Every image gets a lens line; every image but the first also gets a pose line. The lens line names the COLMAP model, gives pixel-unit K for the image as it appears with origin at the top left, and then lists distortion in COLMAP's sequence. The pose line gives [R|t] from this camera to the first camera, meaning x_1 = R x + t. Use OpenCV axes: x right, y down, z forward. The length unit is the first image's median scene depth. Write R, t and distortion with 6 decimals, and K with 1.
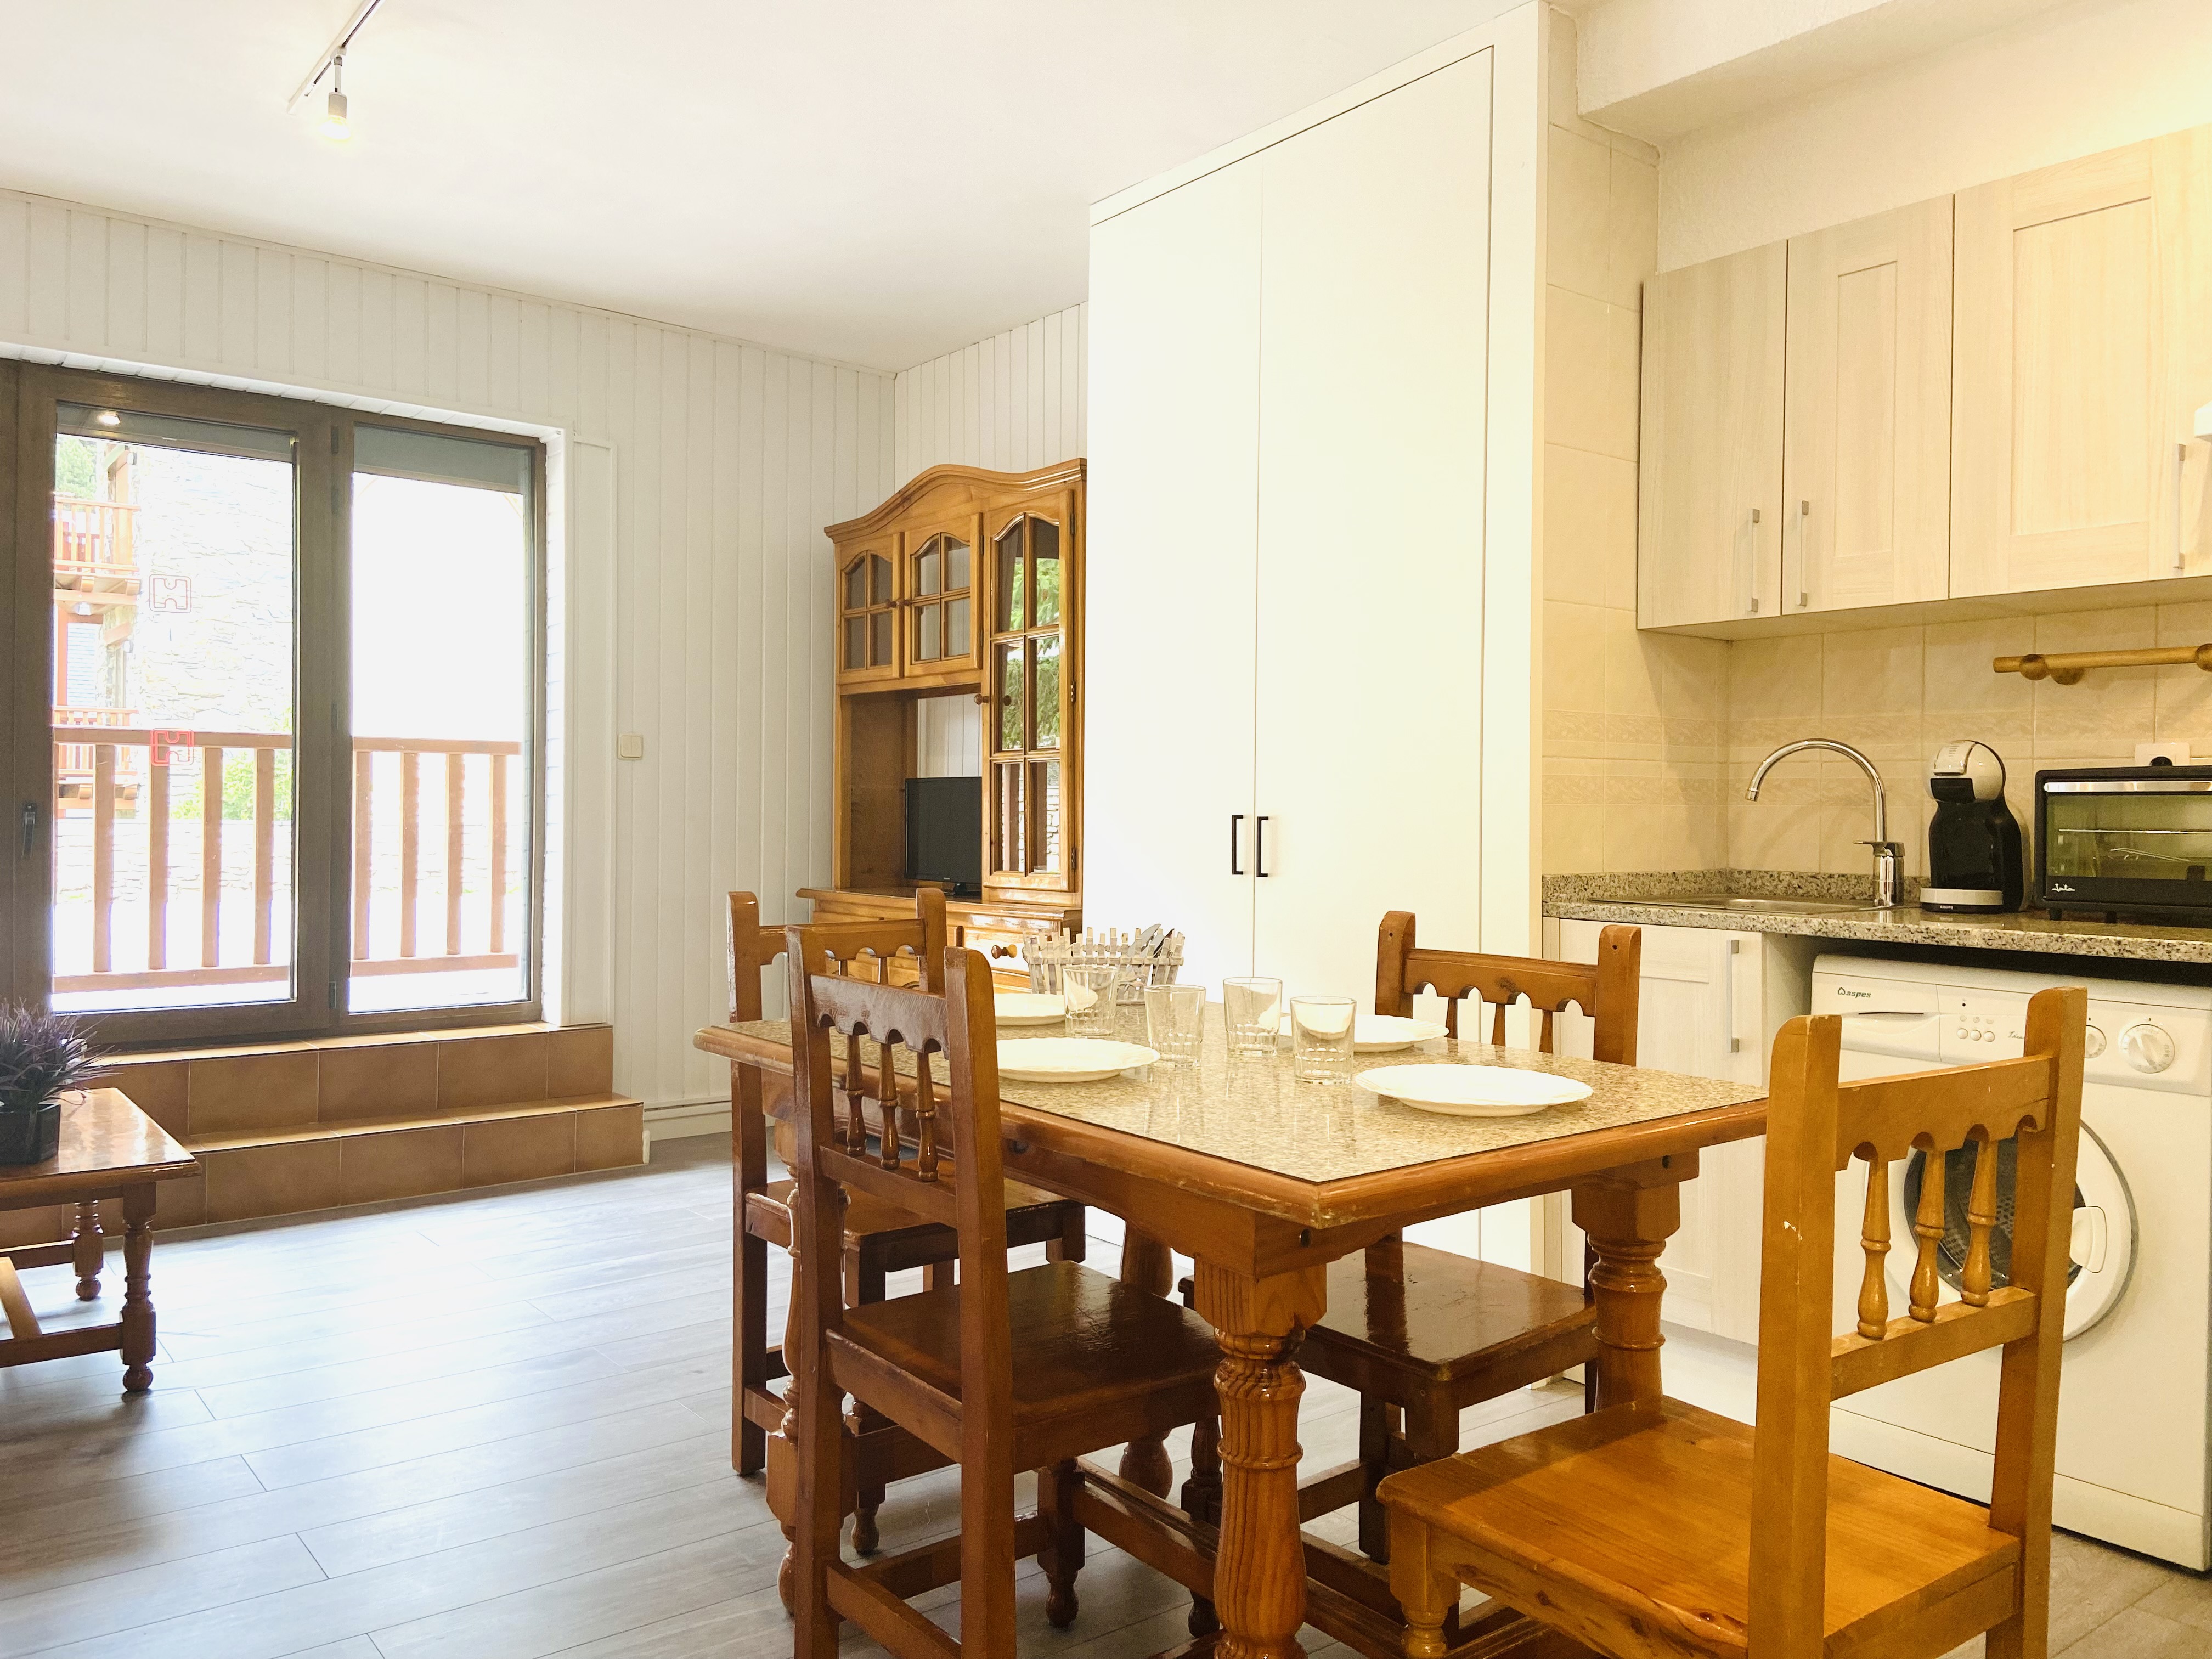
lens RADIAL K [[1656.3, 0, 1101.3], [0, 1656.3, 814.5], [0, 0, 1]] dist [0.126071, -0.159790]
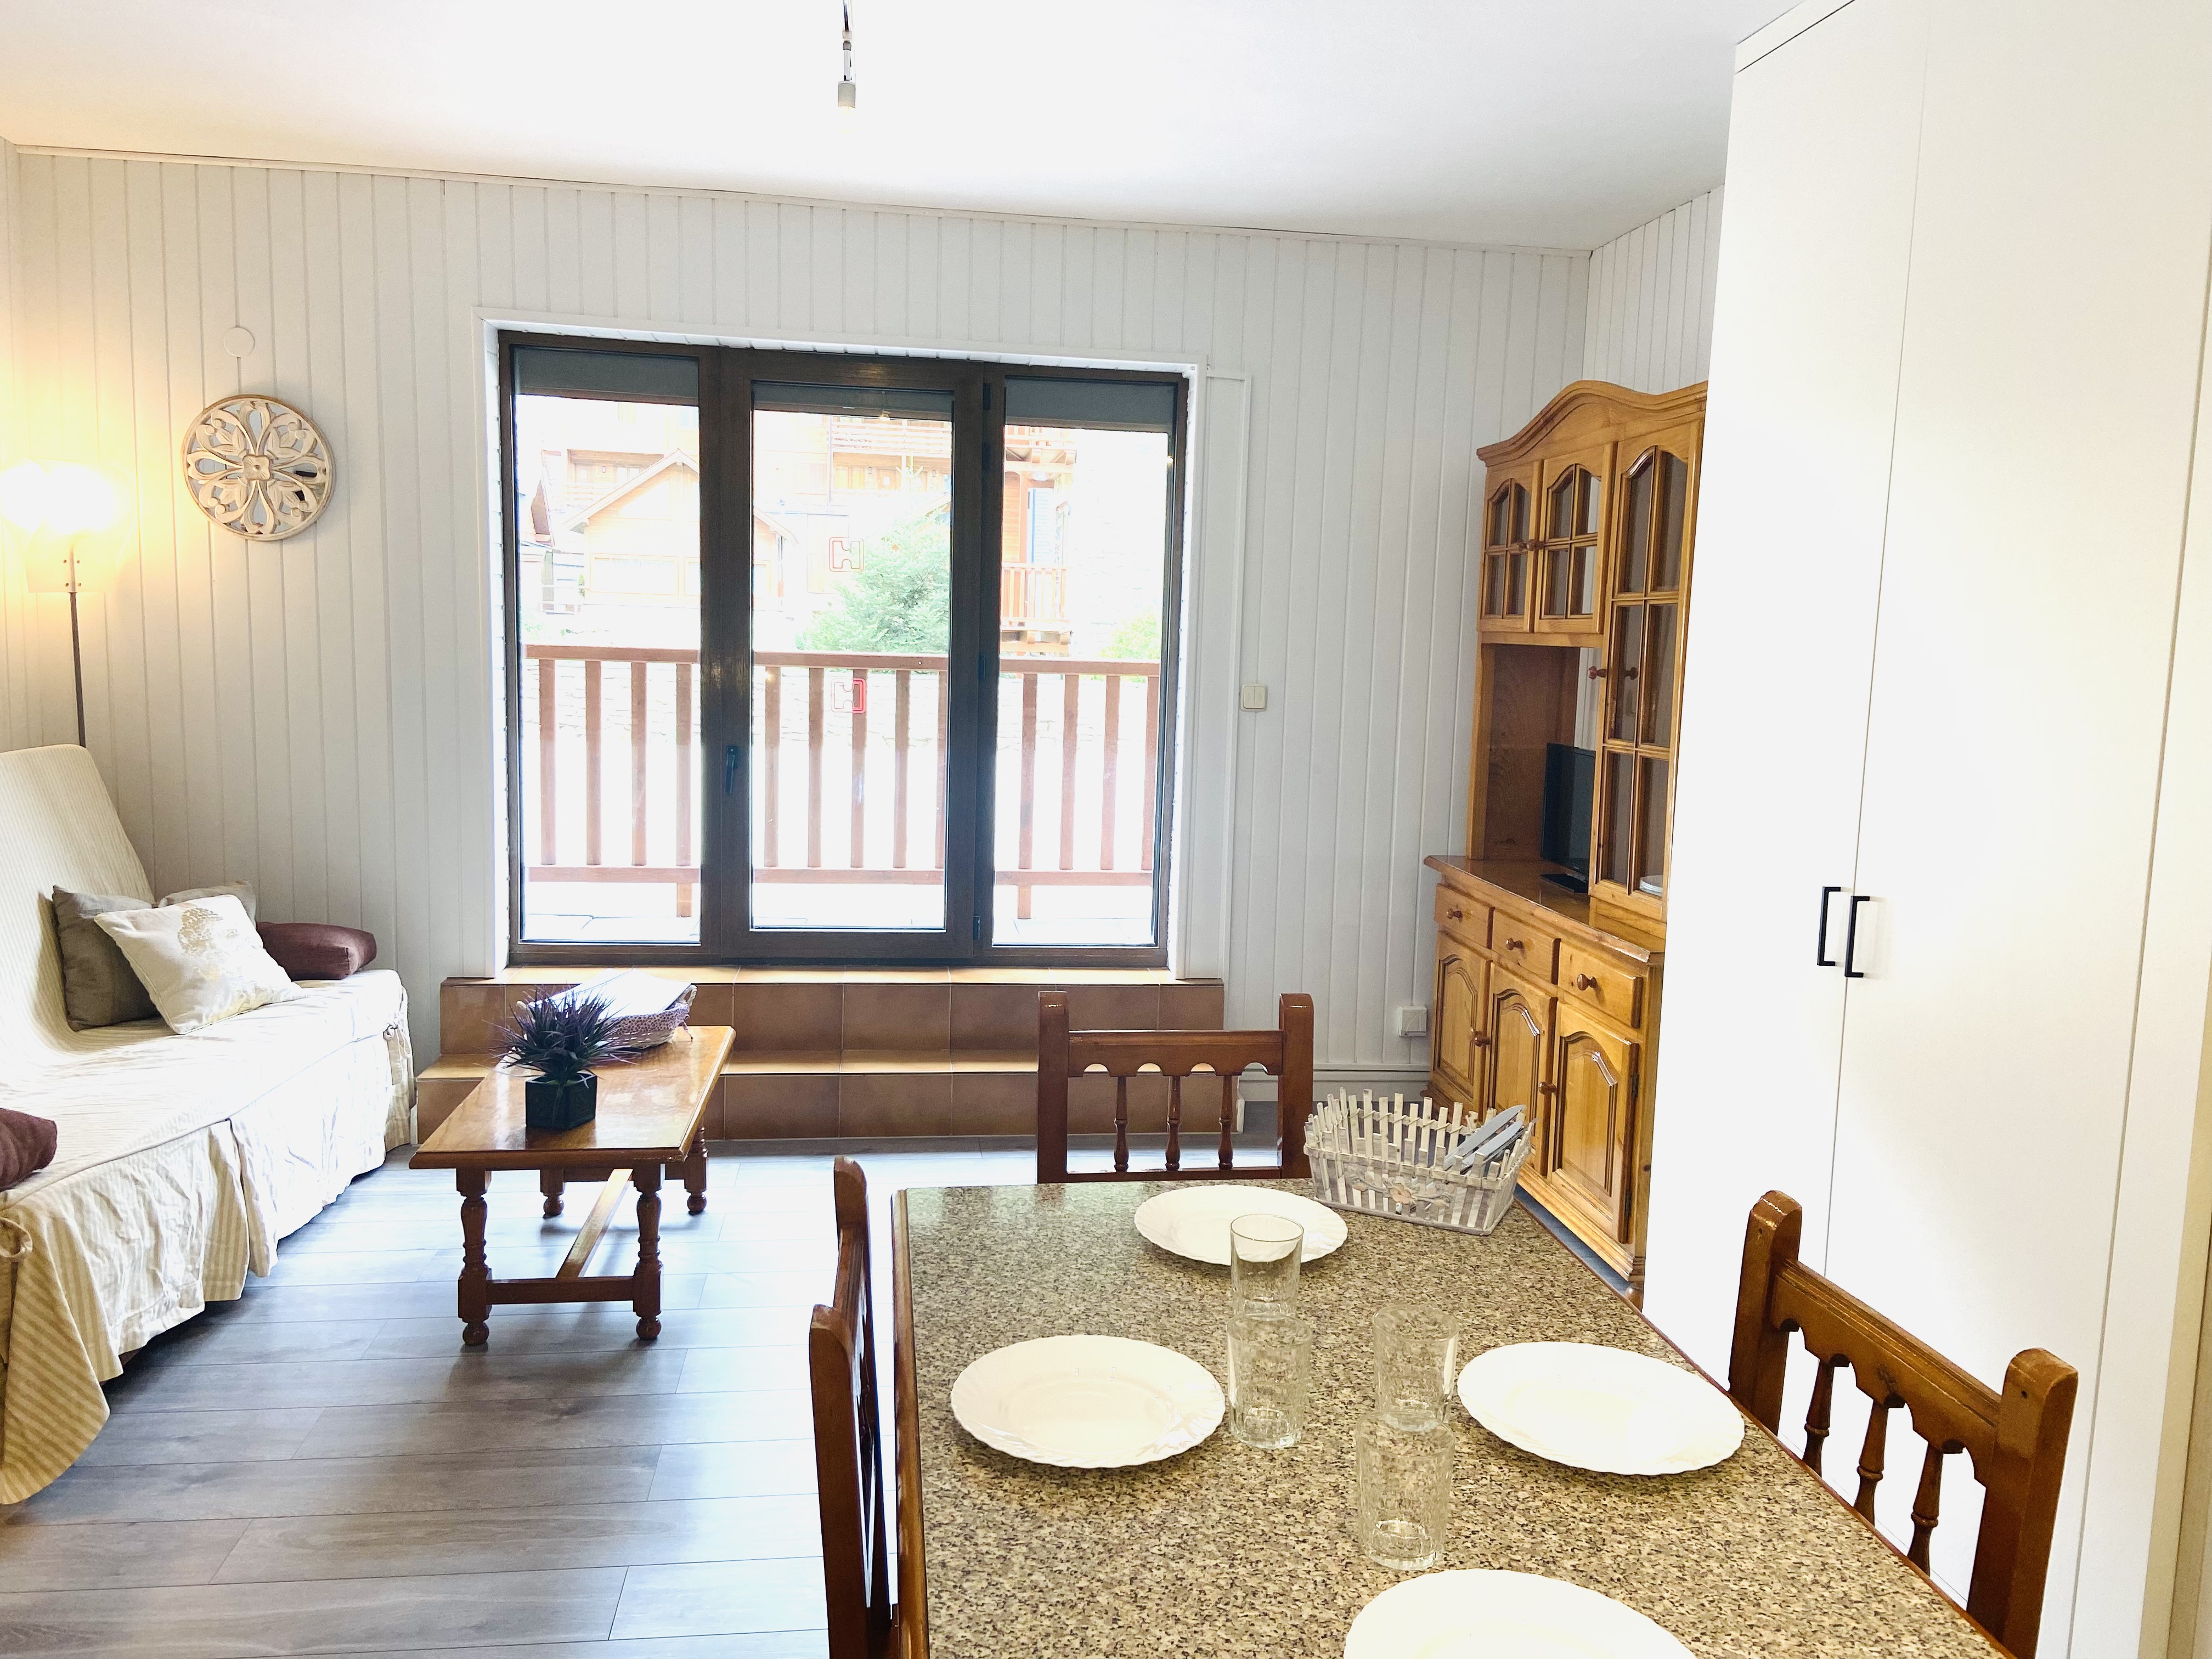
lens RADIAL K [[1656.3, 0, 1101.3], [0, 1656.3, 814.5], [0, 0, 1]] dist [0.126071, -0.159790]
pose [[0.860420, 0.076803, -0.503764, 0.135858], [-0.025086, 0.993762, 0.108662, -0.080167], [0.508967, -0.080858, 0.856980, 0.144893]]
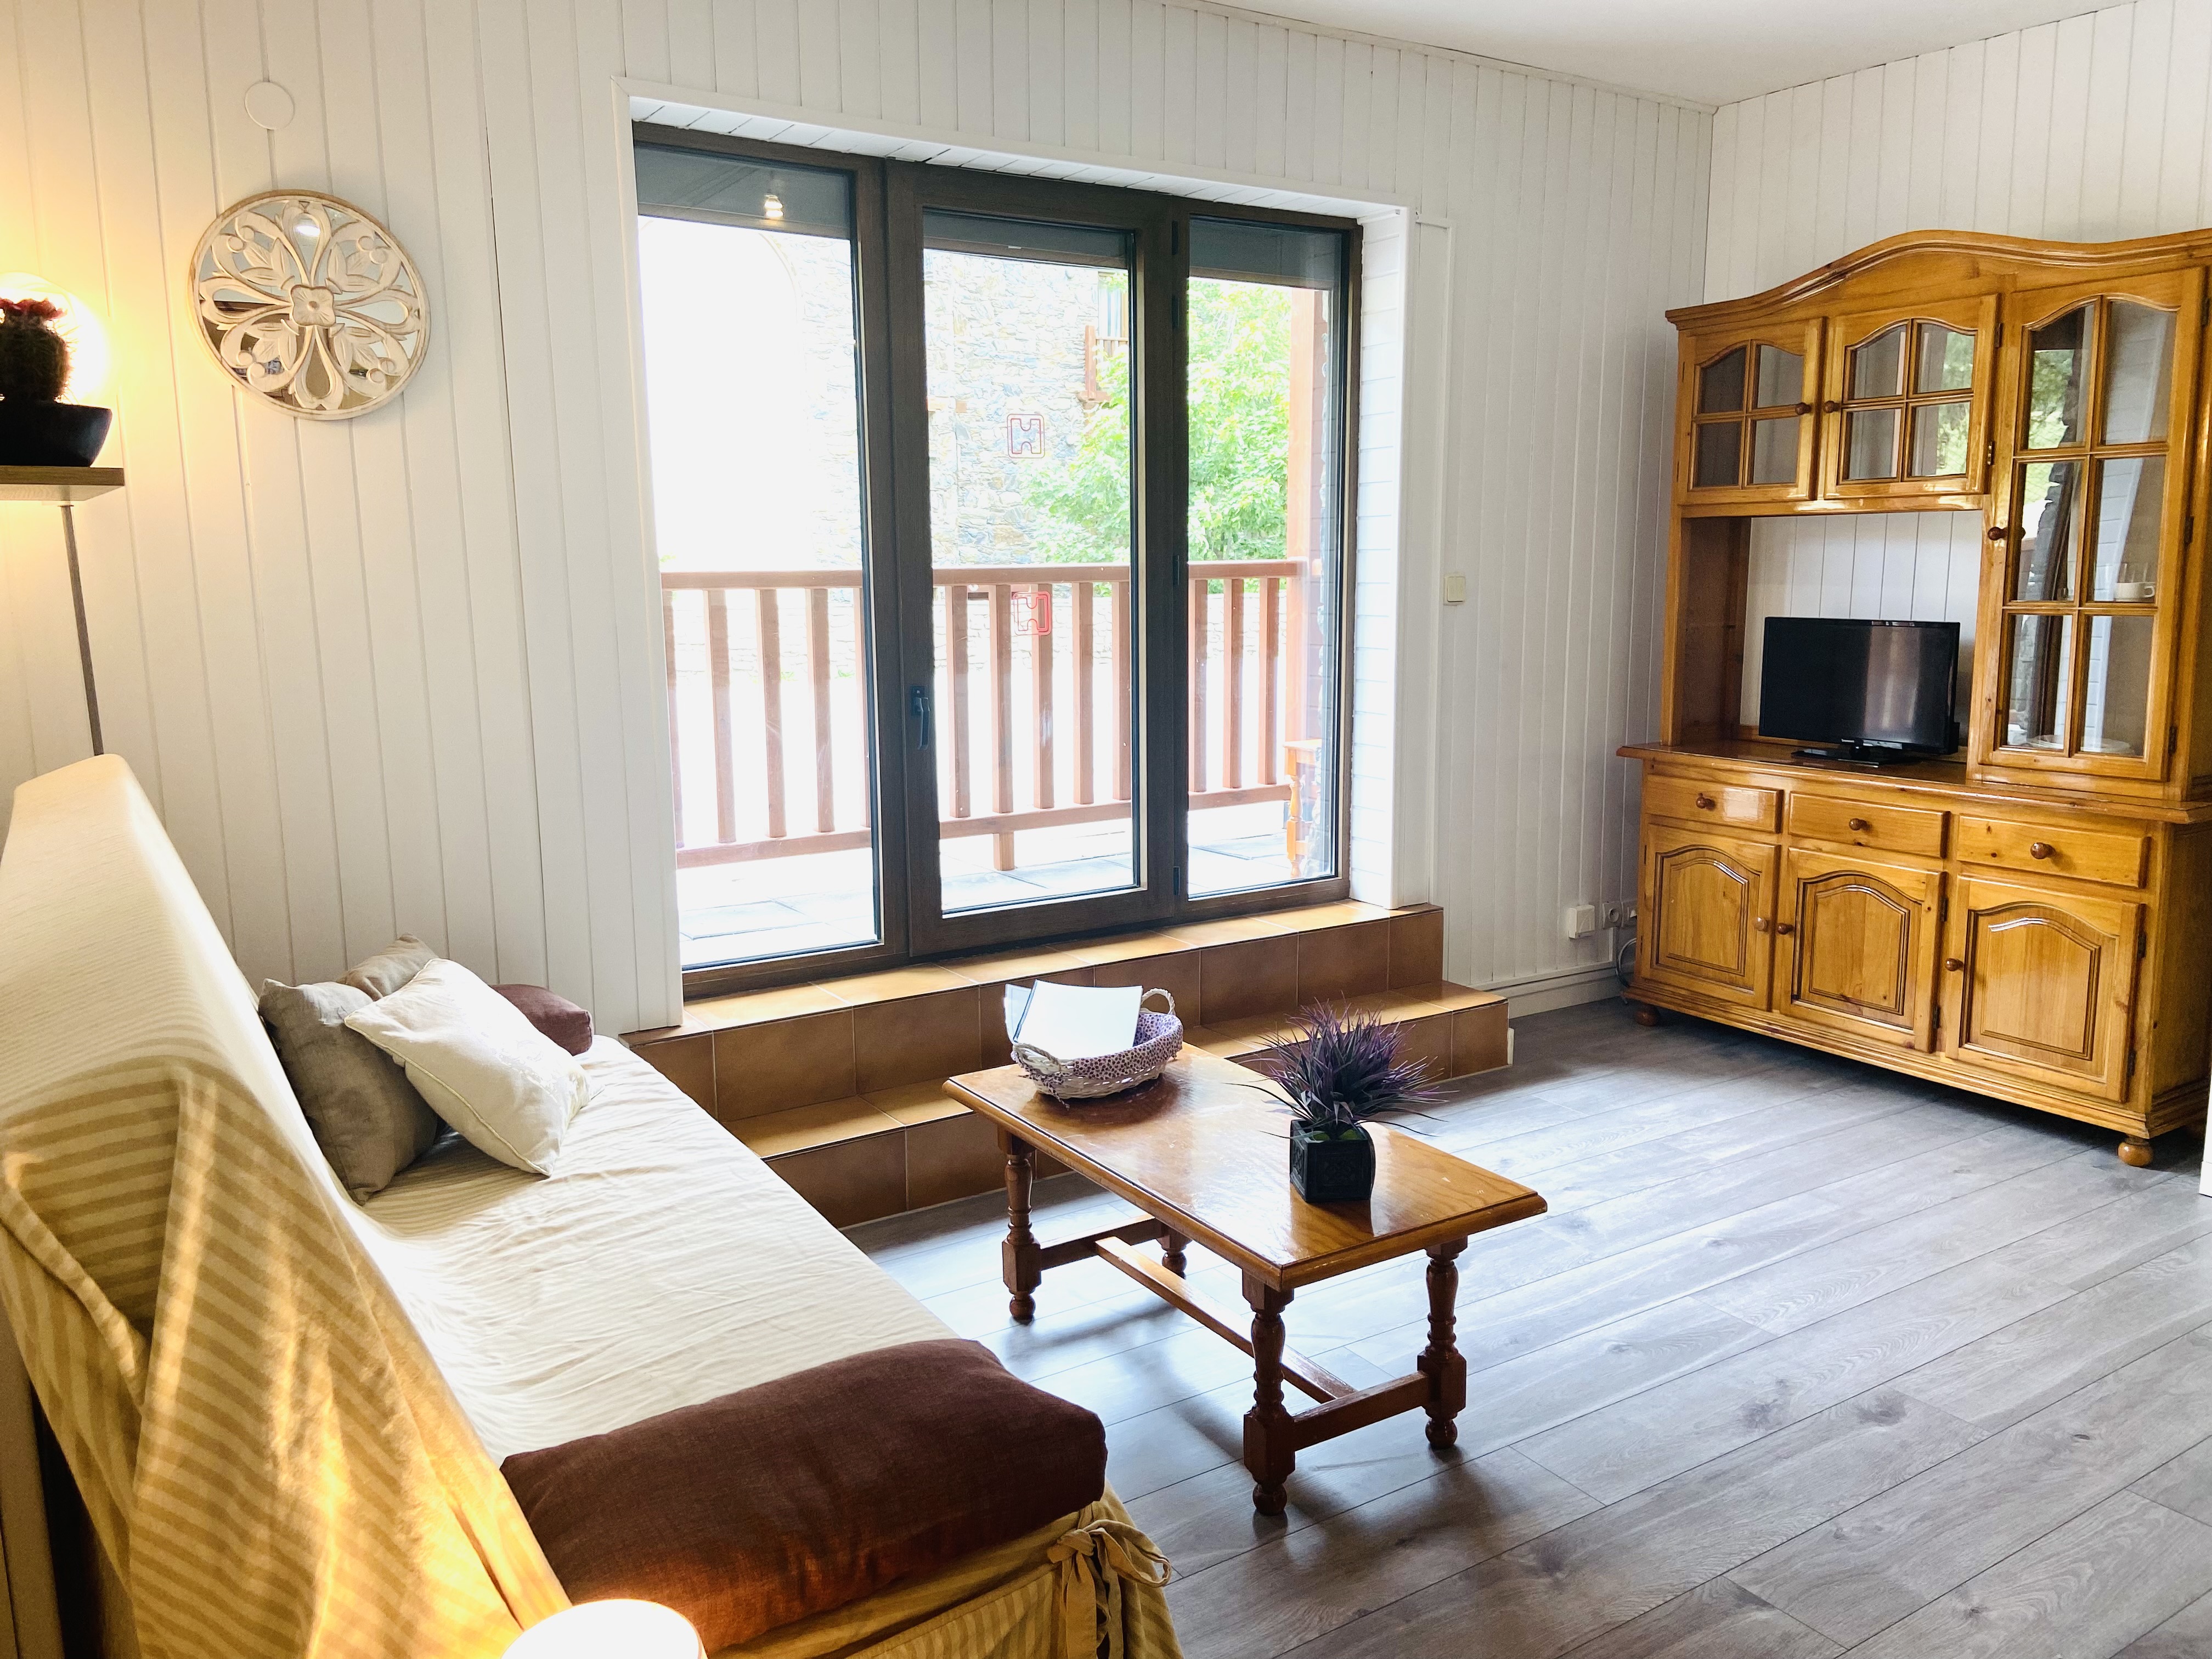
lens RADIAL K [[1656.3, 0, 1101.3], [0, 1656.3, 814.5], [0, 0, 1]] dist [0.126071, -0.159790]
pose [[0.995699, -0.002258, -0.092621, -0.409674], [0.016626, 0.987829, 0.154650, -0.066320], [0.091145, -0.155524, 0.983618, 0.124764]]
